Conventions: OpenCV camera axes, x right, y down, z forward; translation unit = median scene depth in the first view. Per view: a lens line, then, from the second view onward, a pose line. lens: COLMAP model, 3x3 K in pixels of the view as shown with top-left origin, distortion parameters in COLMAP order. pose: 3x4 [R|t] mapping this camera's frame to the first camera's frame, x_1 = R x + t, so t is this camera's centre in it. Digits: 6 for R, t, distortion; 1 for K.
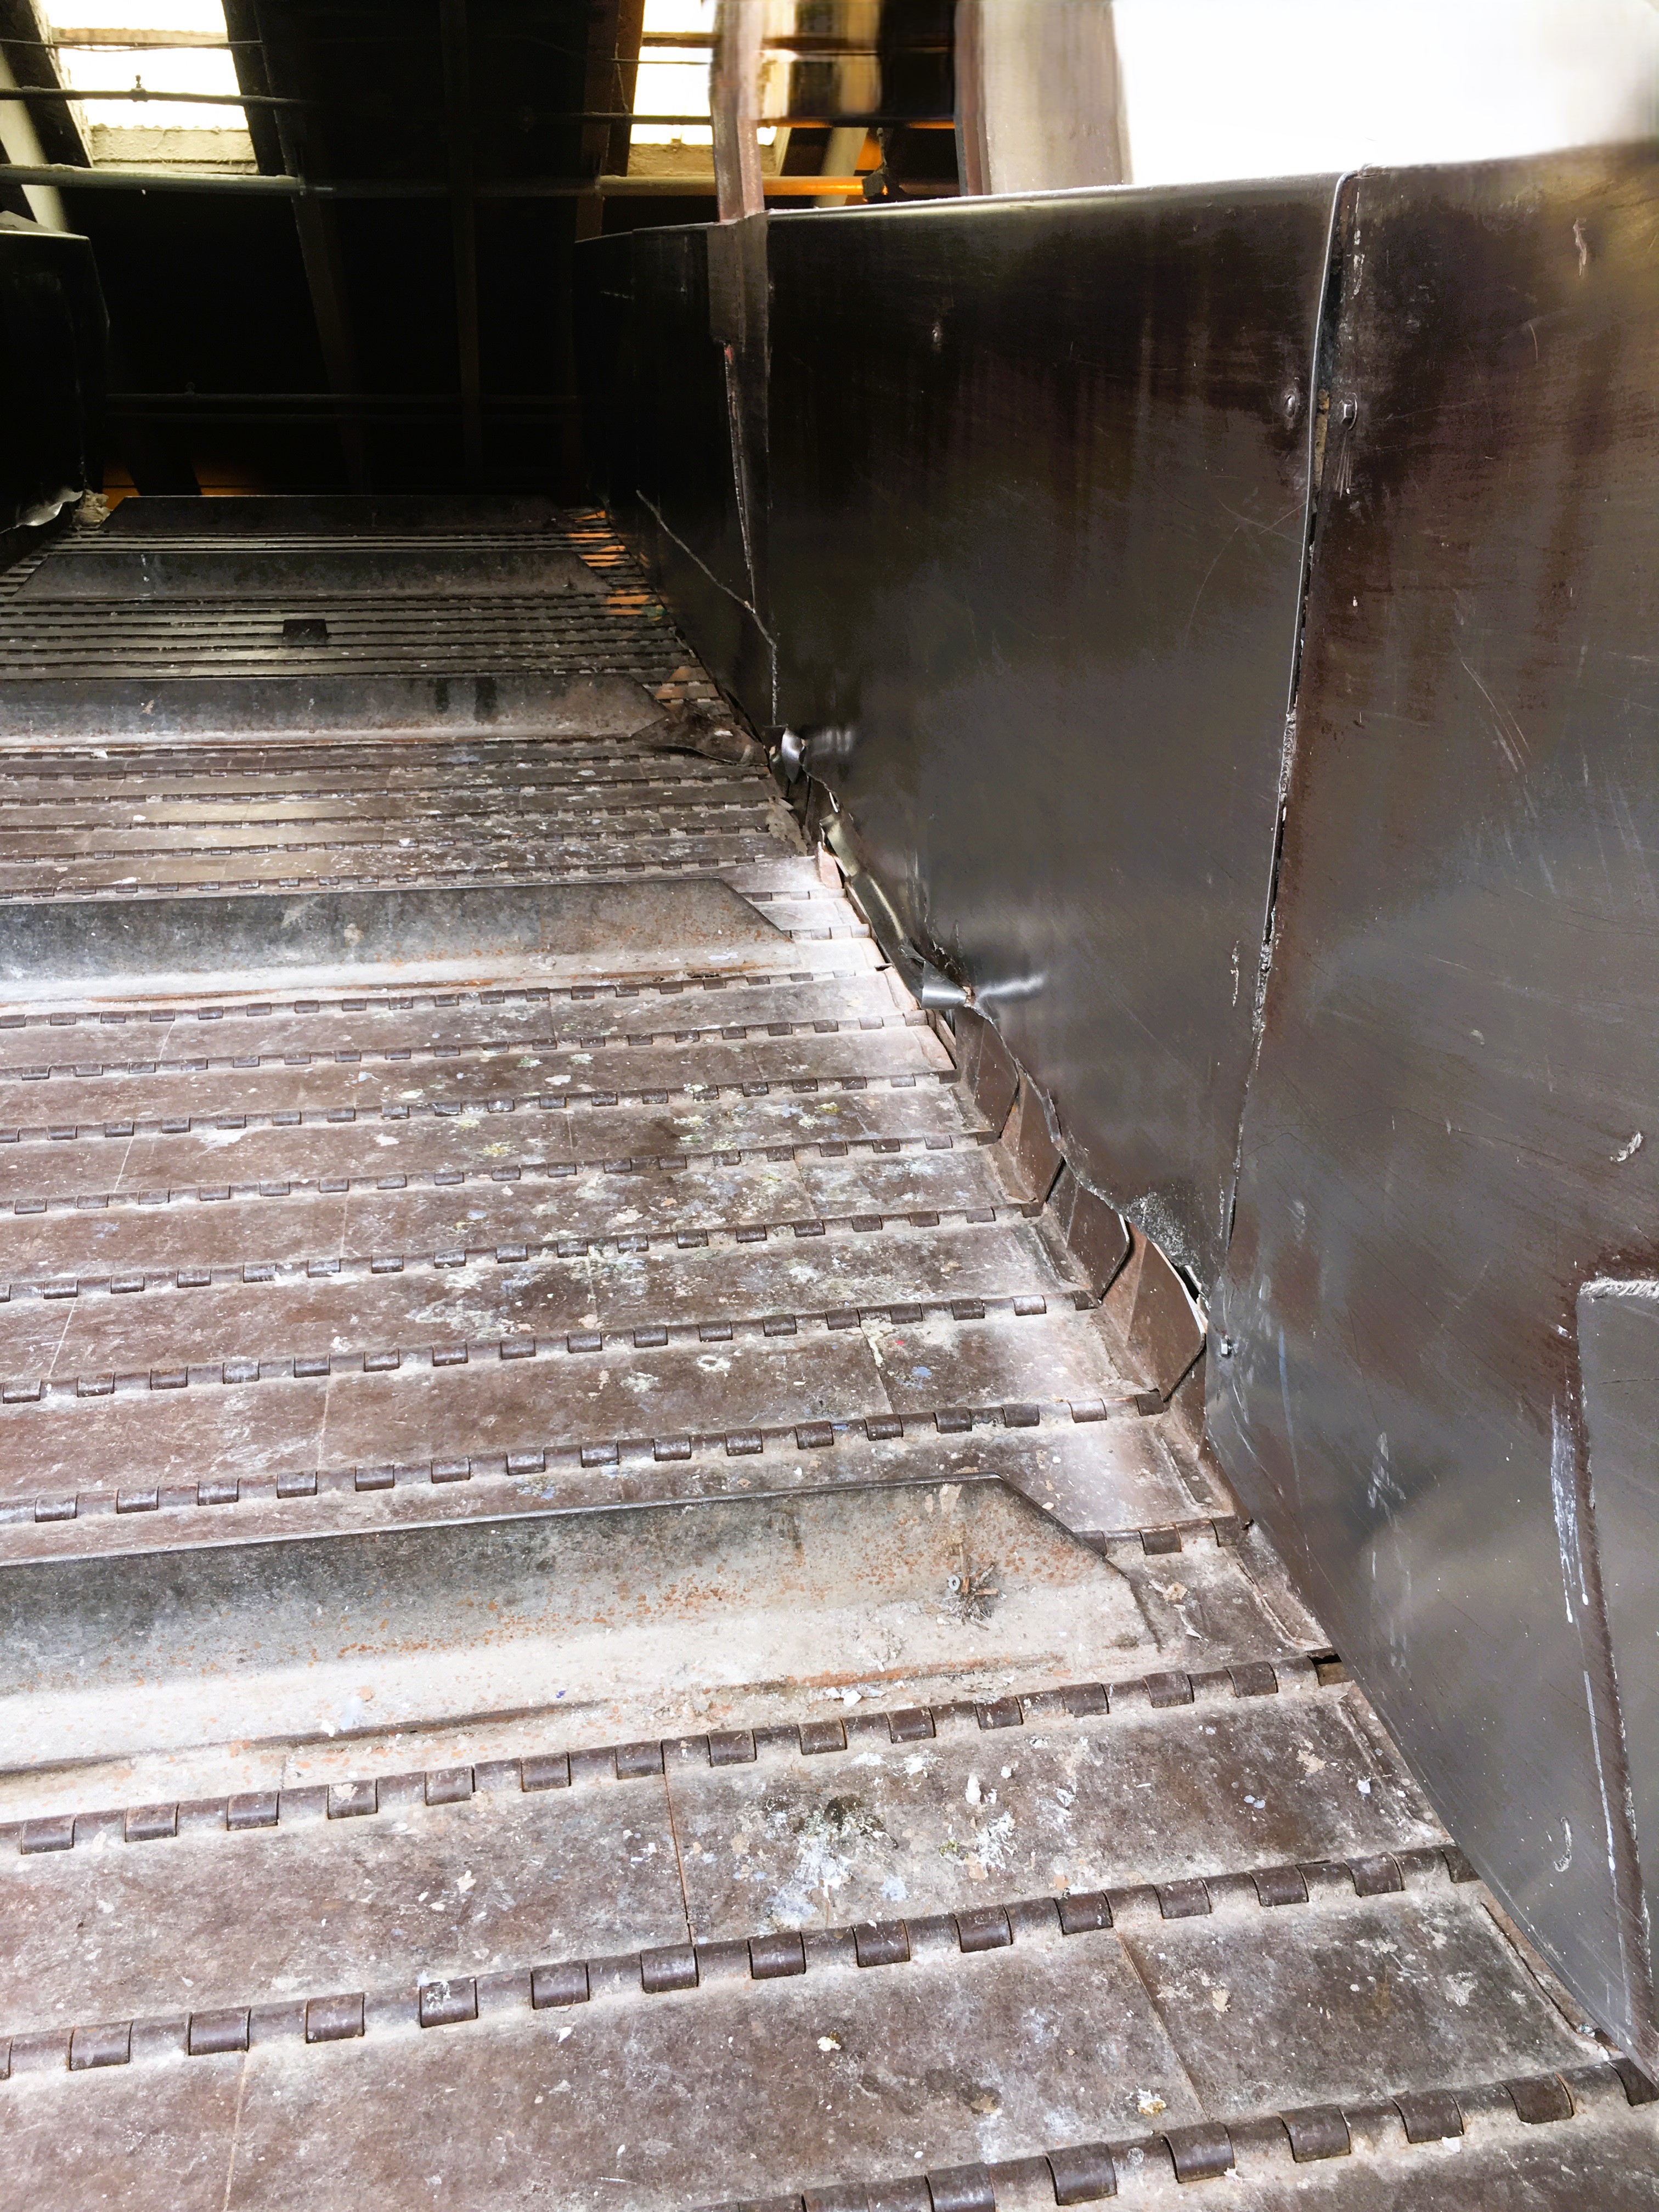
lens RADIAL K [[1880.7, 0, 828.6], [0, 1880.7, 1108.6], [0, 0, 1]] dist [0.010129, -0.019000]
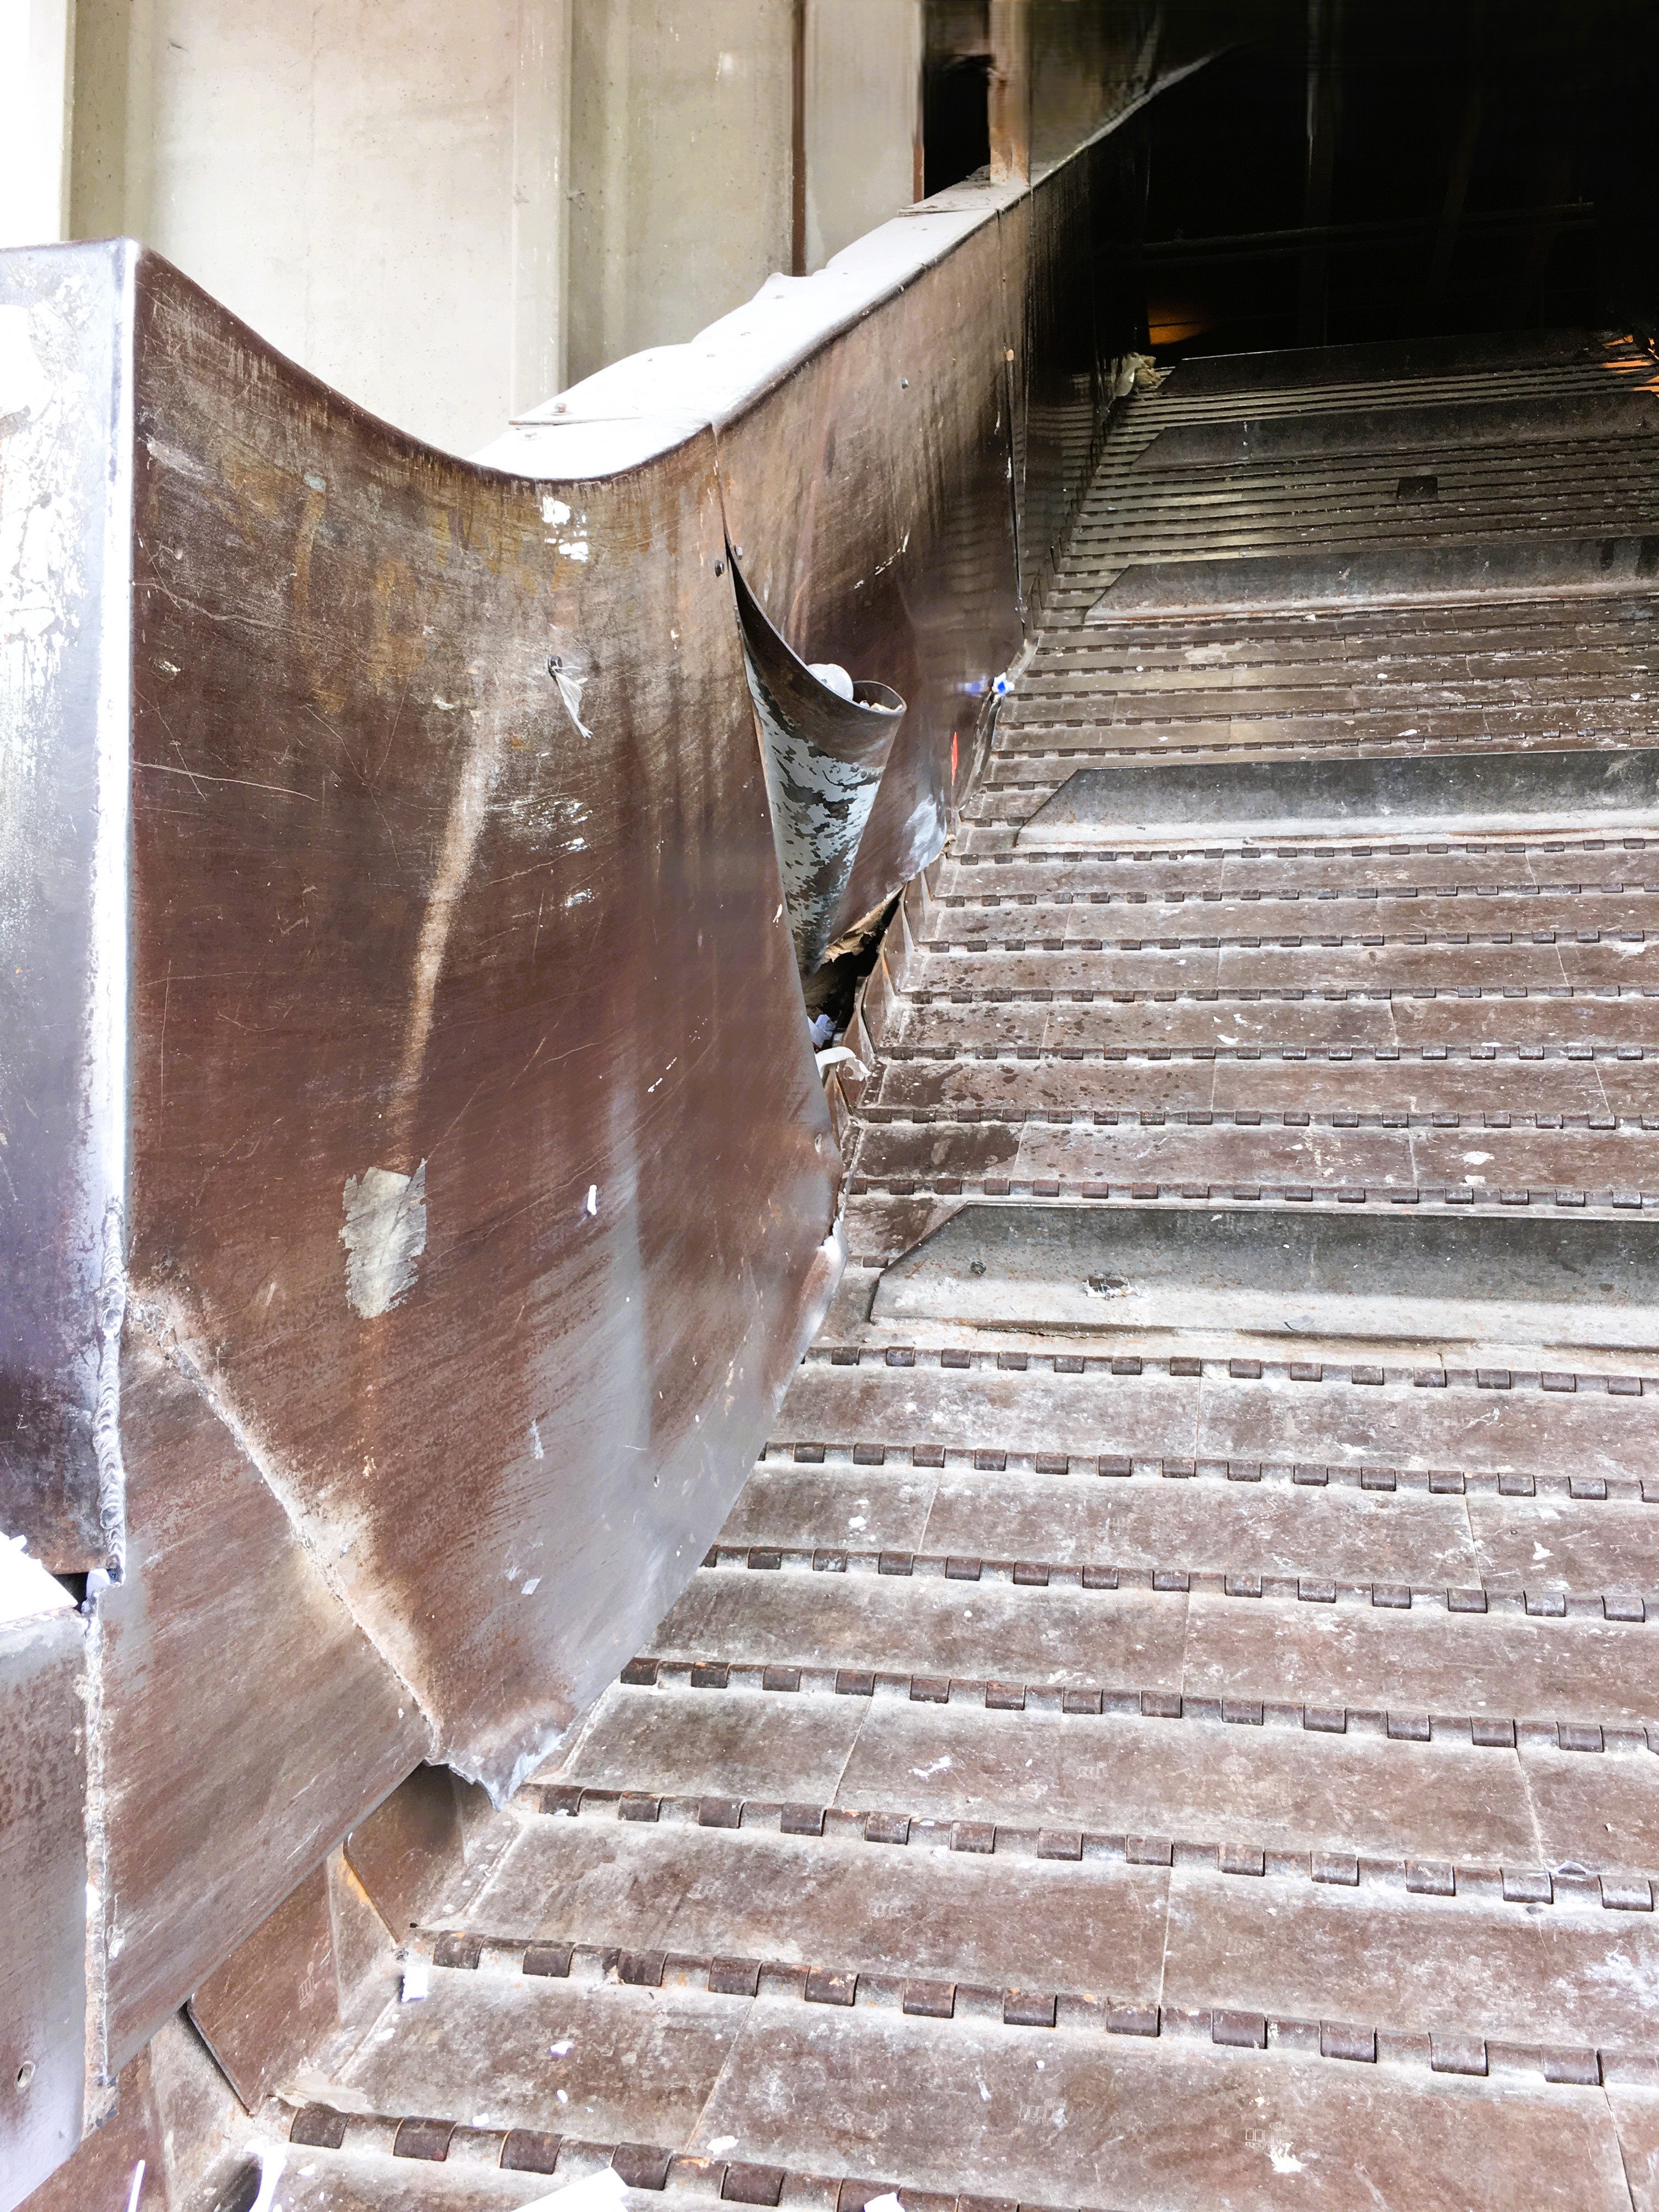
lens RADIAL K [[1880.7, 0, 829.7], [0, 1880.7, 1100.4], [0, 0, 1]] dist [0.010129, -0.019000]
pose [[0.918920, 0.079092, -0.386433, -0.261237], [-0.042491, 0.993838, 0.102370, 0.008555], [0.392149, -0.077650, 0.916619, -0.330635]]
